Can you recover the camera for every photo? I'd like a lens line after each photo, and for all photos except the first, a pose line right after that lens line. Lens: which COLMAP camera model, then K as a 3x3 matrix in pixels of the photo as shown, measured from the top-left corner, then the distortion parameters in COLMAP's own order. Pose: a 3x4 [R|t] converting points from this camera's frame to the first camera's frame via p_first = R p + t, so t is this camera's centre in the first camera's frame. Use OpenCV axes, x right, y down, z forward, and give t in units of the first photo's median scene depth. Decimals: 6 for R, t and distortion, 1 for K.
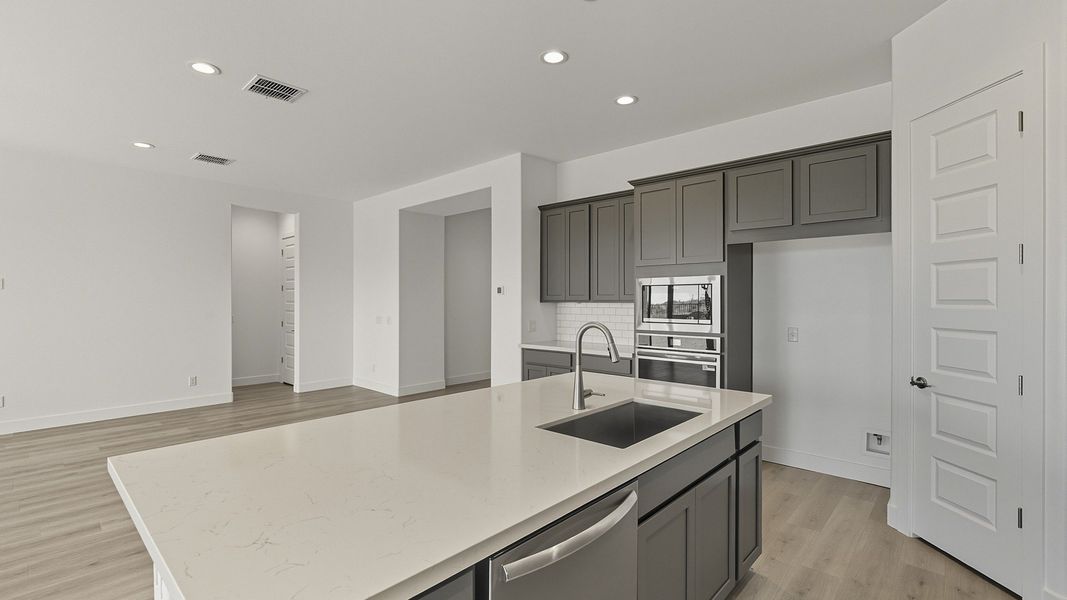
lens RADIAL K [[472.4, 0, 528.2], [0, 472.4, 296.4], [0, 0, 1]] dist [-0.007744, 0.002478]
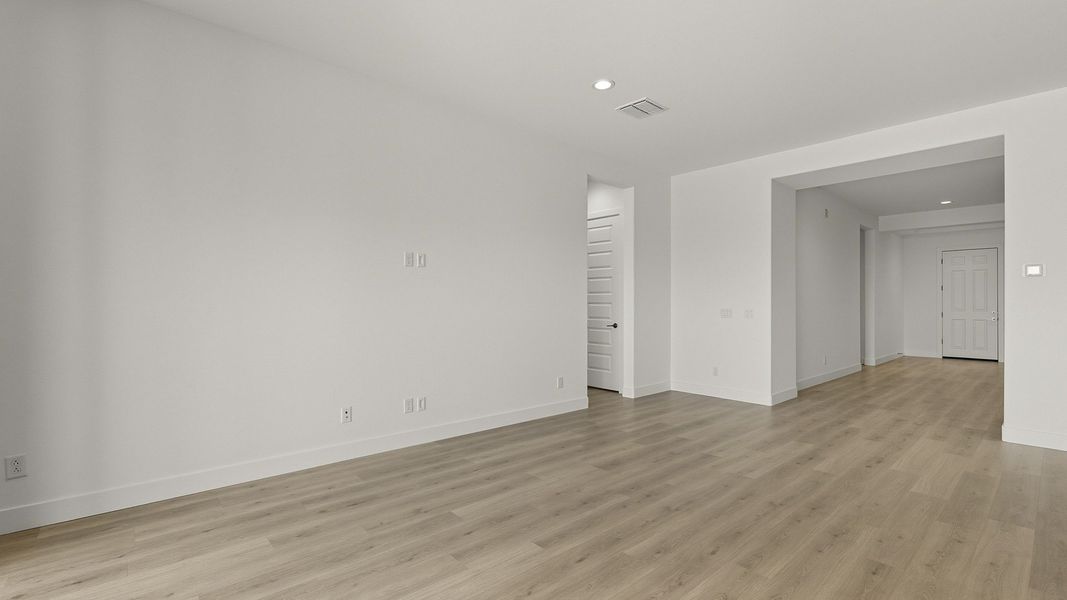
lens RADIAL K [[472.4, 0, 535.4], [0, 472.4, 304.7], [0, 0, 1]] dist [-0.007744, 0.002478]
pose [[0.995273, 0.005570, -0.096954, -0.954382], [-0.004728, 0.999949, 0.008909, 0.047091], [0.096998, -0.008408, 0.995249, 0.221243]]
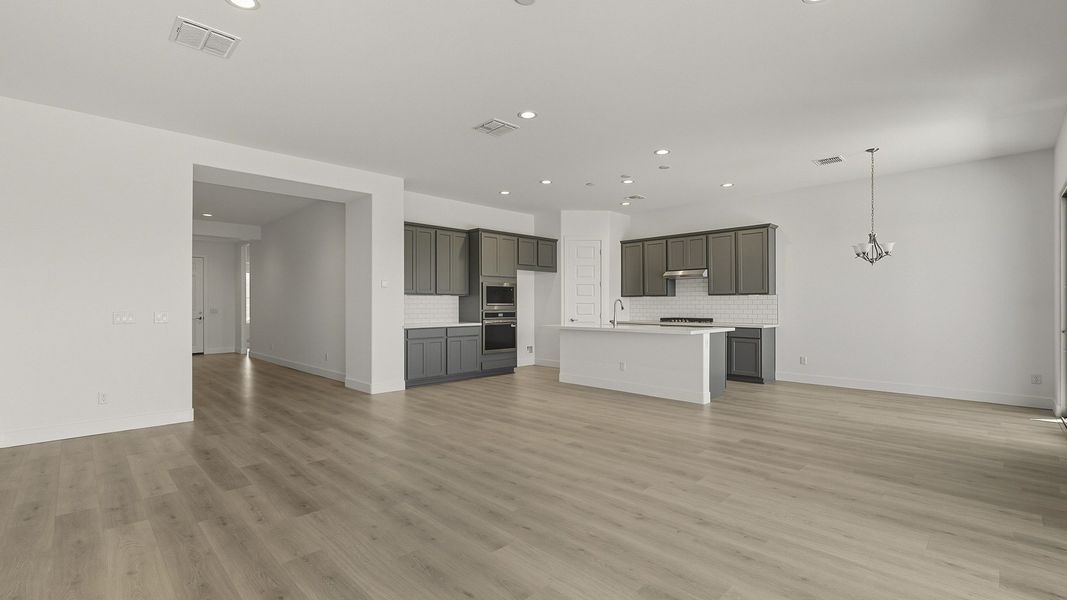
lens RADIAL K [[472.4, 0, 534.9], [0, 472.4, 297.8], [0, 0, 1]] dist [-0.007744, 0.002478]
pose [[0.038090, 0.016622, 0.999136, -1.539968], [-0.005651, 0.999849, -0.016418, 0.051228], [-0.999258, -0.005021, 0.038178, 0.697111]]
